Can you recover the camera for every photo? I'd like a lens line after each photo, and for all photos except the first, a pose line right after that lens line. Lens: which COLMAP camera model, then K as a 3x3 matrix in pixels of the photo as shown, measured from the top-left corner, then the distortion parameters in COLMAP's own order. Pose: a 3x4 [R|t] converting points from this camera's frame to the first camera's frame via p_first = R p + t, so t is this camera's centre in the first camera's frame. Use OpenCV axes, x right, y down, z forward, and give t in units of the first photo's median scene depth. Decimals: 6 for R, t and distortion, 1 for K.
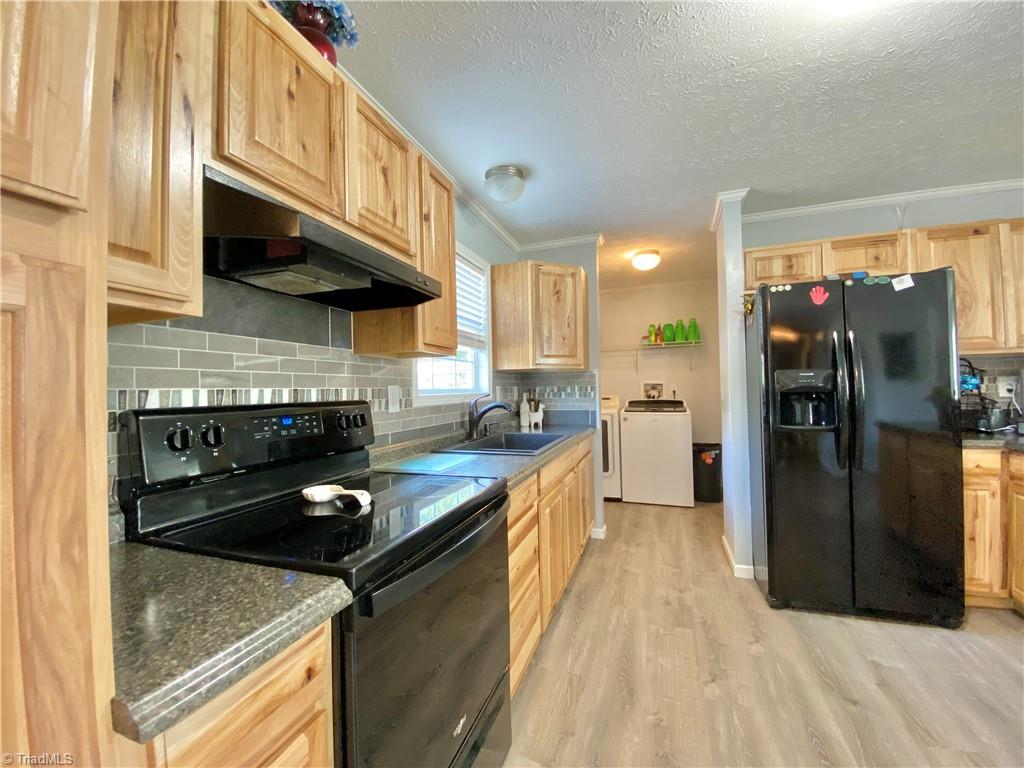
lens RADIAL K [[411.7, 0, 519.2], [0, 411.7, 383.9], [0, 0, 1]] dist [0.019244, -0.018766]
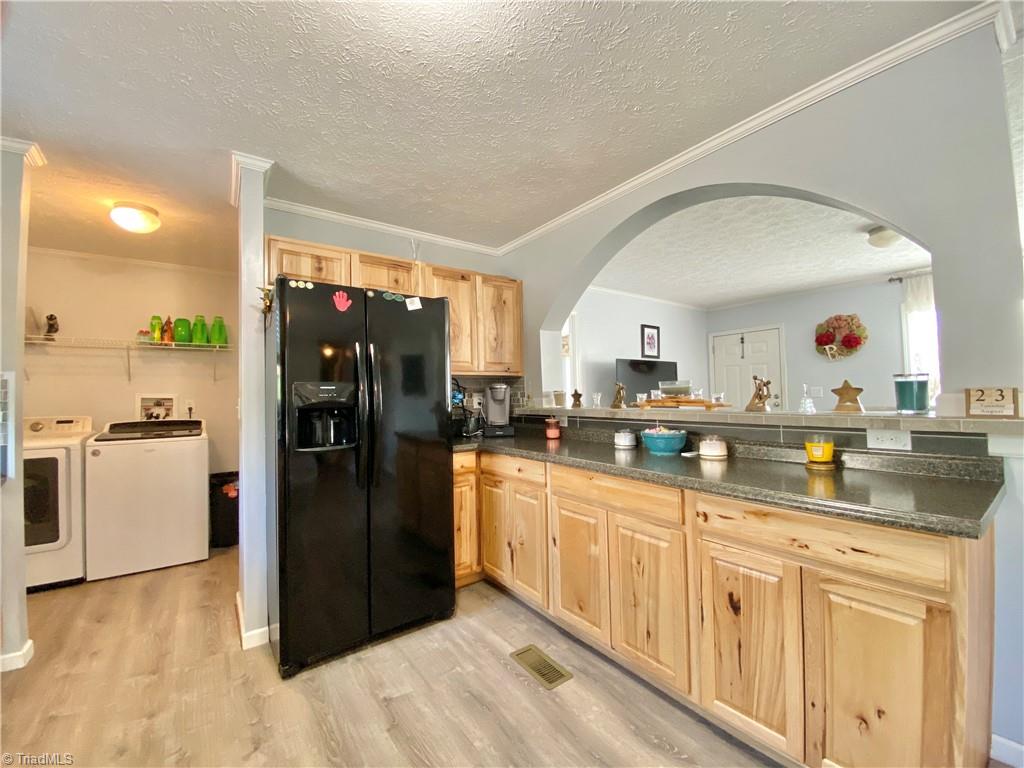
lens RADIAL K [[411.7, 0, 519.2], [0, 411.7, 383.9], [0, 0, 1]] dist [0.019244, -0.018766]
pose [[0.554769, 0.029898, 0.831467, 0.167534], [-0.000560, 0.999367, -0.035562, -0.000267], [-0.832005, 0.019263, 0.554434, 0.154227]]
